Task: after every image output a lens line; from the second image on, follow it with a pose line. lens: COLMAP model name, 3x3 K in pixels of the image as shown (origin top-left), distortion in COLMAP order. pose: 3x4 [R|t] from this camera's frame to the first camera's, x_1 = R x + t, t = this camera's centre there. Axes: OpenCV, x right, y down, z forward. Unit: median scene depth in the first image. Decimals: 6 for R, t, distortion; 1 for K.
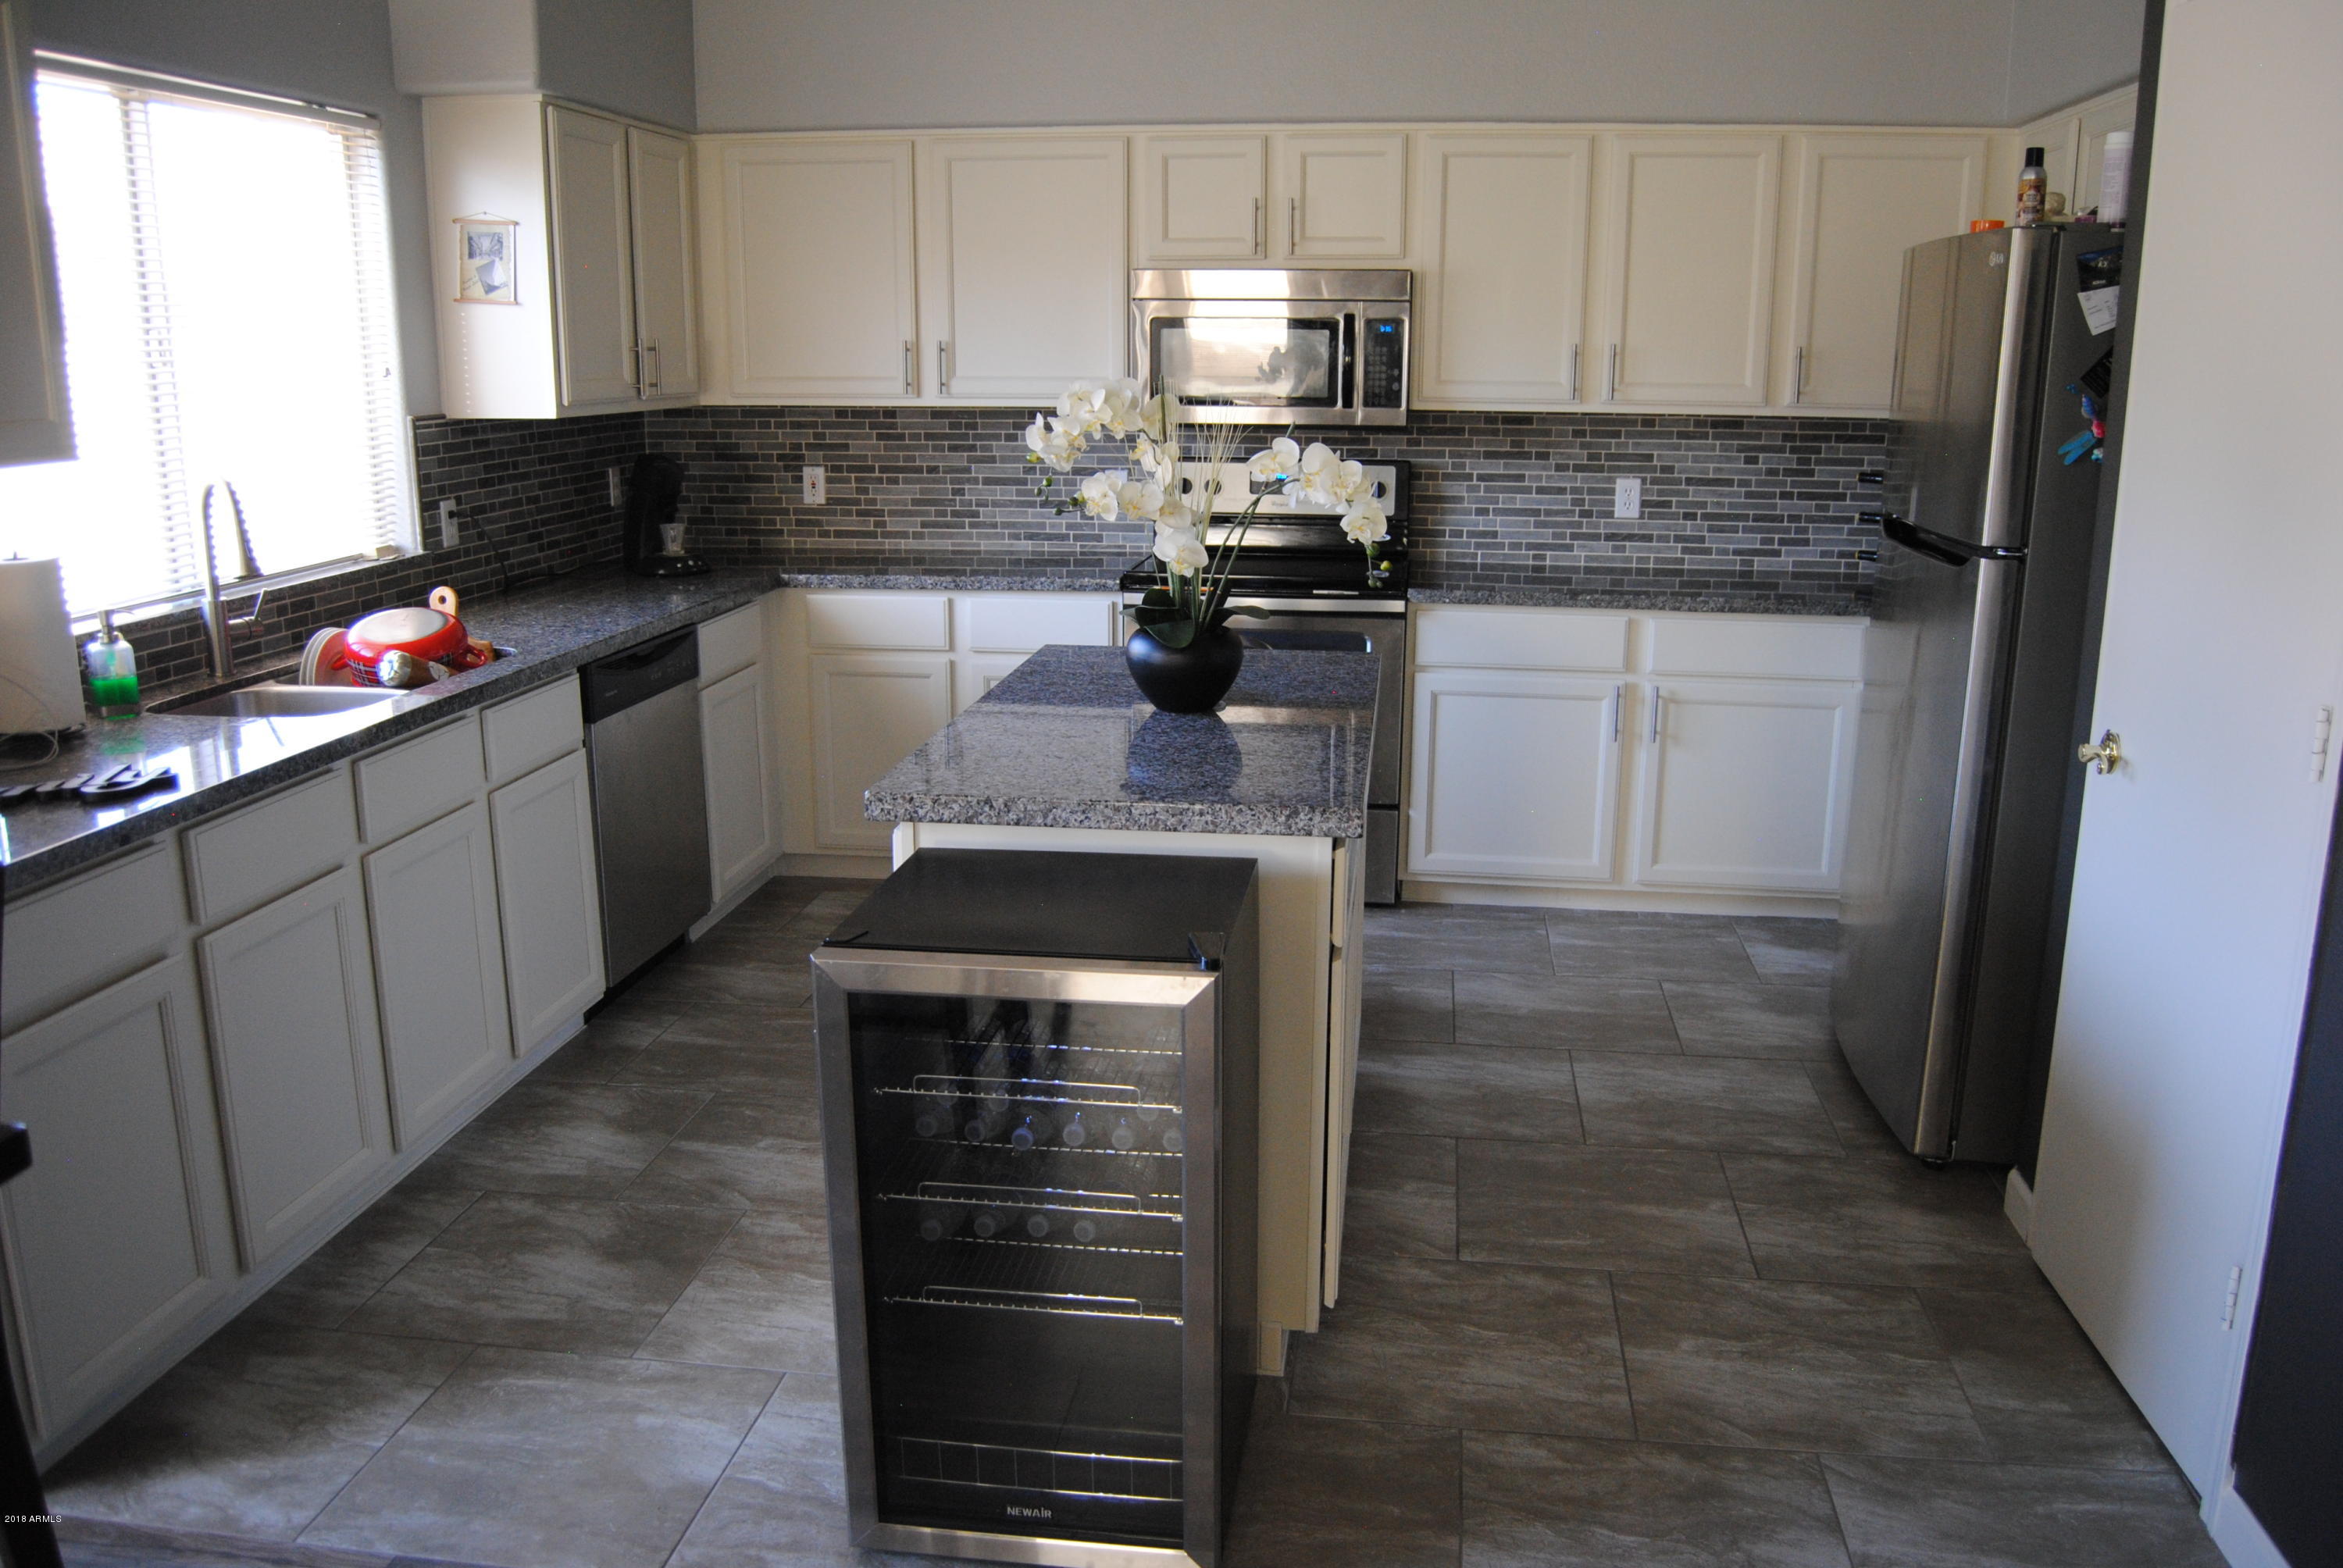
lens RADIAL K [[1847.0, 0, 1183.3], [0, 1847.0, 772.9], [0, 0, 1]] dist [-0.099054, 0.041057]
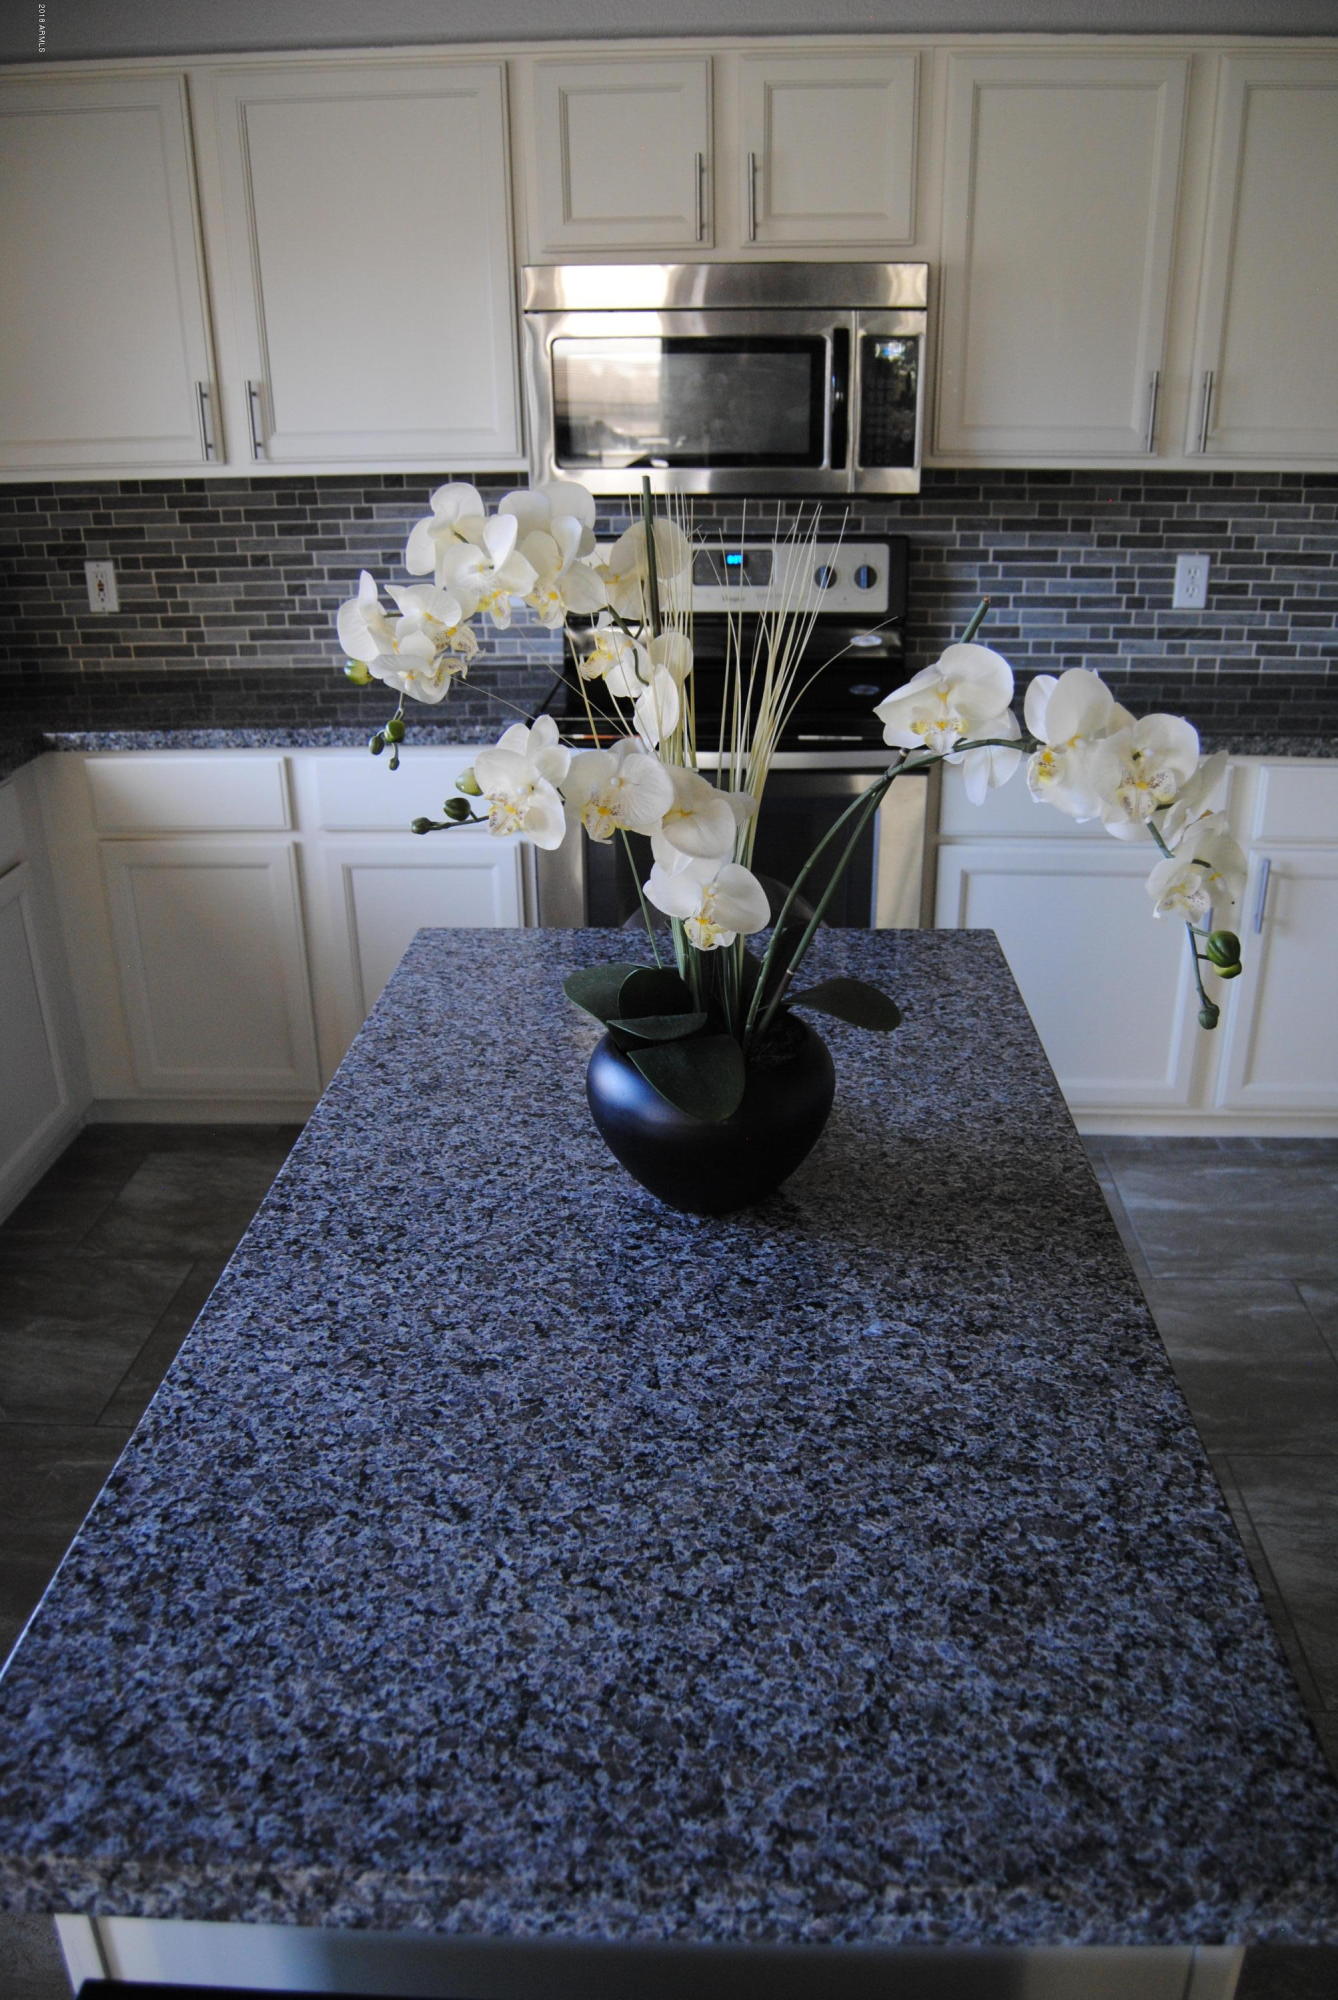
lens RADIAL K [[1565.4, 0, 684.7], [0, 1565.4, 1030.6], [0, 0, 1]] dist [-0.088490, 0.014110]
pose [[0.996351, -0.046584, 0.071519, -0.020445], [0.033098, 0.983231, 0.179334, -0.090506], [-0.078673, -0.176312, 0.981185, 0.367915]]
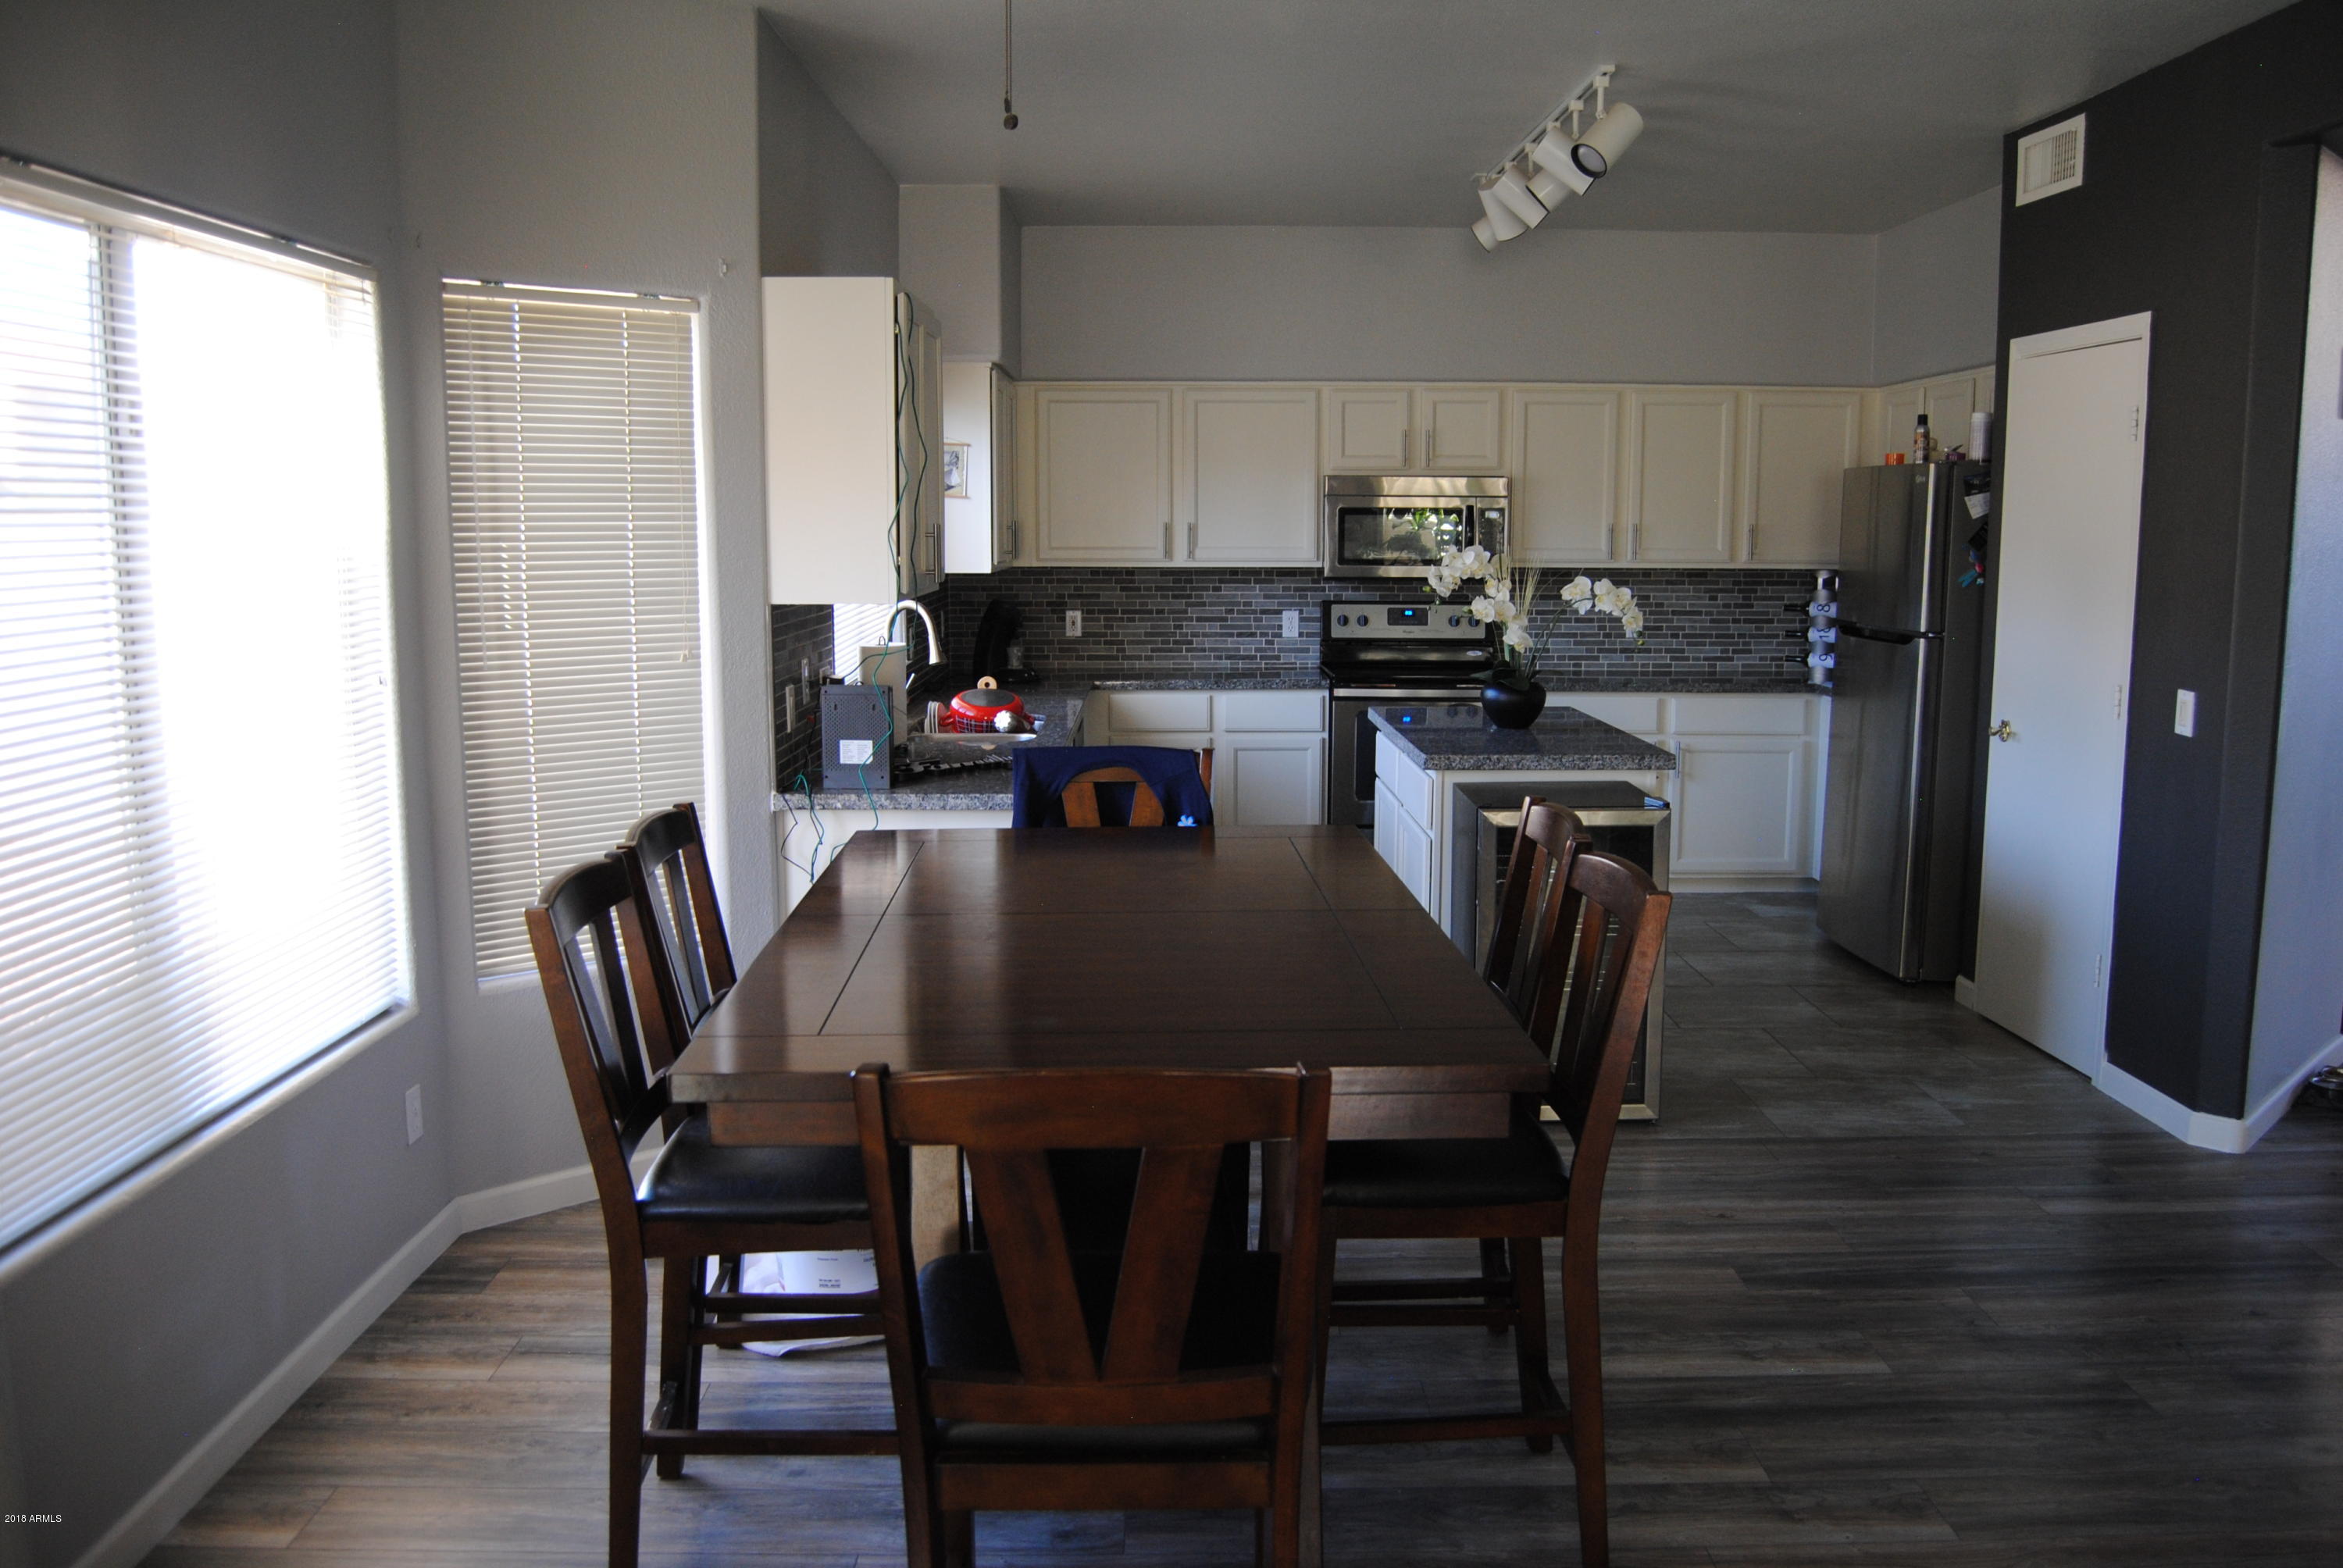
lens RADIAL K [[1847.0, 0, 1183.3], [0, 1847.0, 772.9], [0, 0, 1]] dist [-0.099054, 0.041057]
pose [[0.990312, -0.022540, 0.137017, -0.340433], [0.035155, 0.995289, -0.090357, 0.096305], [-0.134335, 0.094299, 0.986439, -0.433485]]
